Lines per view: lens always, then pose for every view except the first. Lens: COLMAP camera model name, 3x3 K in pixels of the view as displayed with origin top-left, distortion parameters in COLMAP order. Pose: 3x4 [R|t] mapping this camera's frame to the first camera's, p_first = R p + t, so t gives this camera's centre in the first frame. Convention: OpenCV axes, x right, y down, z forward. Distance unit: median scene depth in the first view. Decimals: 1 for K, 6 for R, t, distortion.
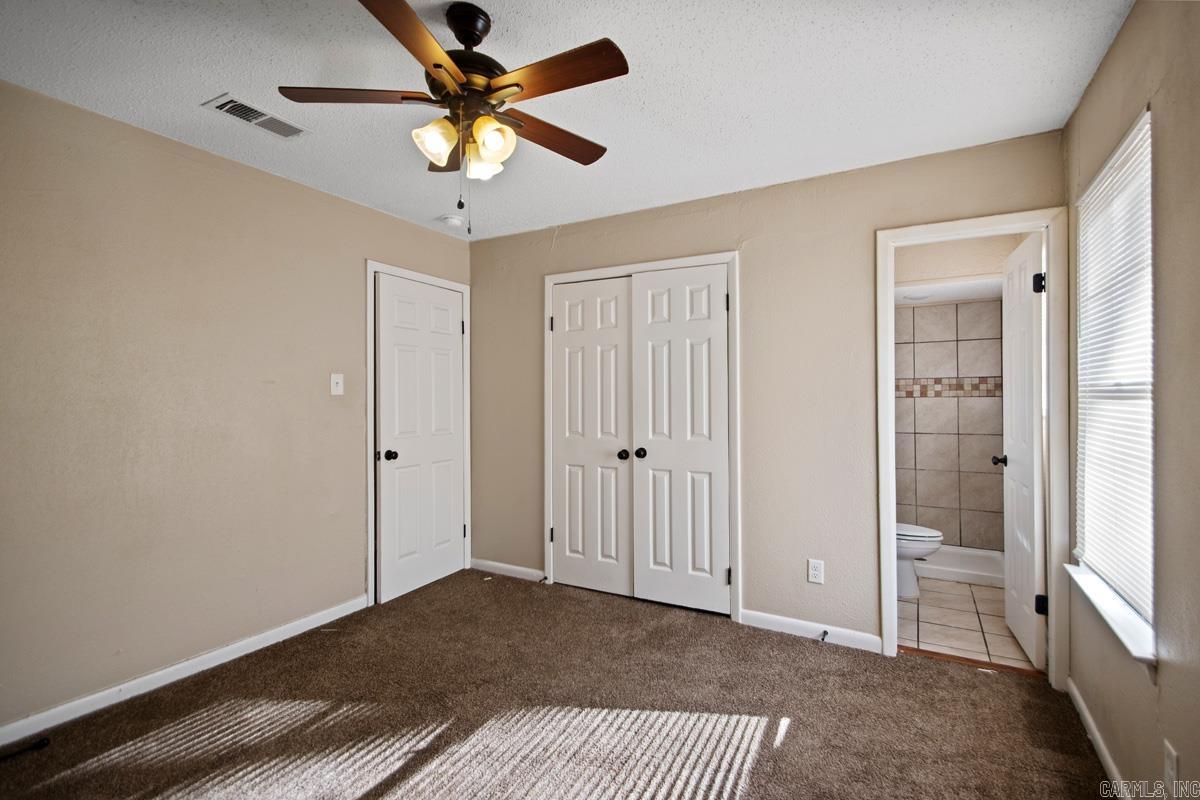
lens RADIAL K [[557.4, 0, 608.8], [0, 557.4, 400.3], [0, 0, 1]] dist [0.026304, -0.000168]
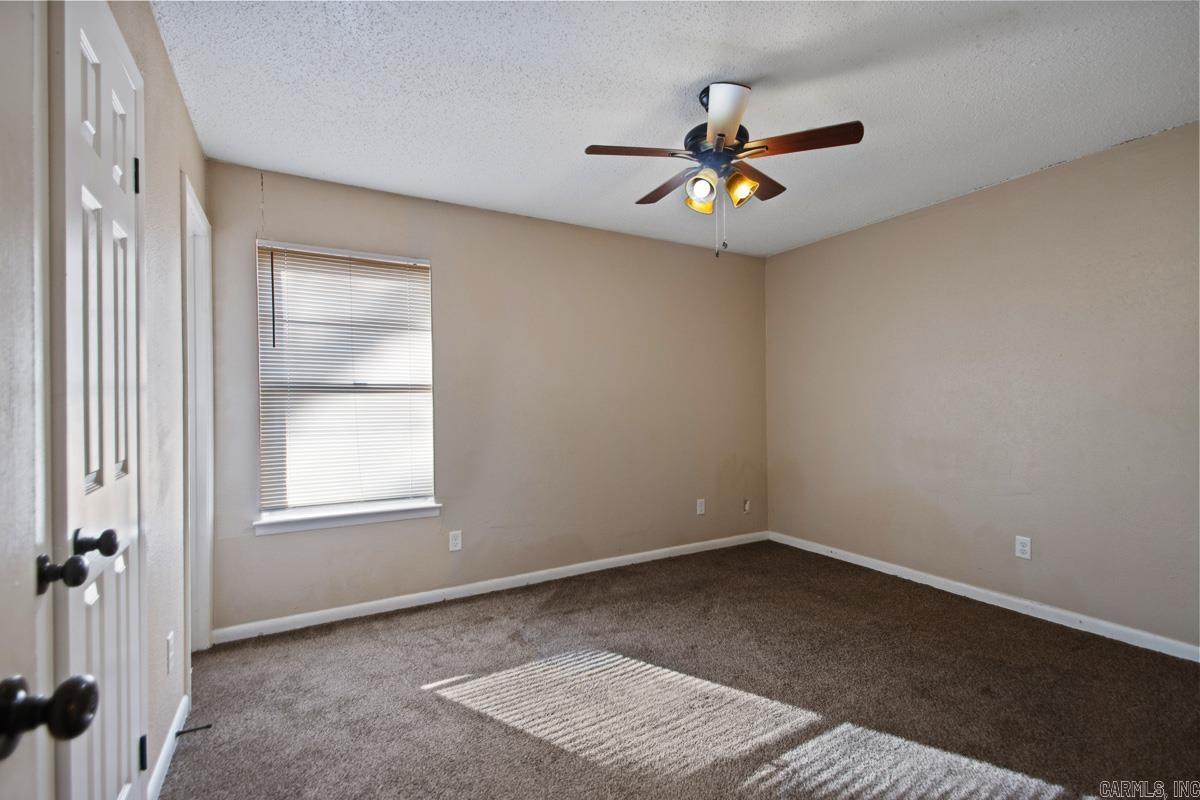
lens RADIAL K [[557.4, 0, 608.8], [0, 557.4, 400.3], [0, 0, 1]] dist [0.026304, -0.000168]
pose [[-0.865392, 0.019617, 0.500711, -0.558587], [0.015262, 0.999802, -0.012792, 0.048725], [-0.500863, -0.003428, -0.865520, 1.846684]]
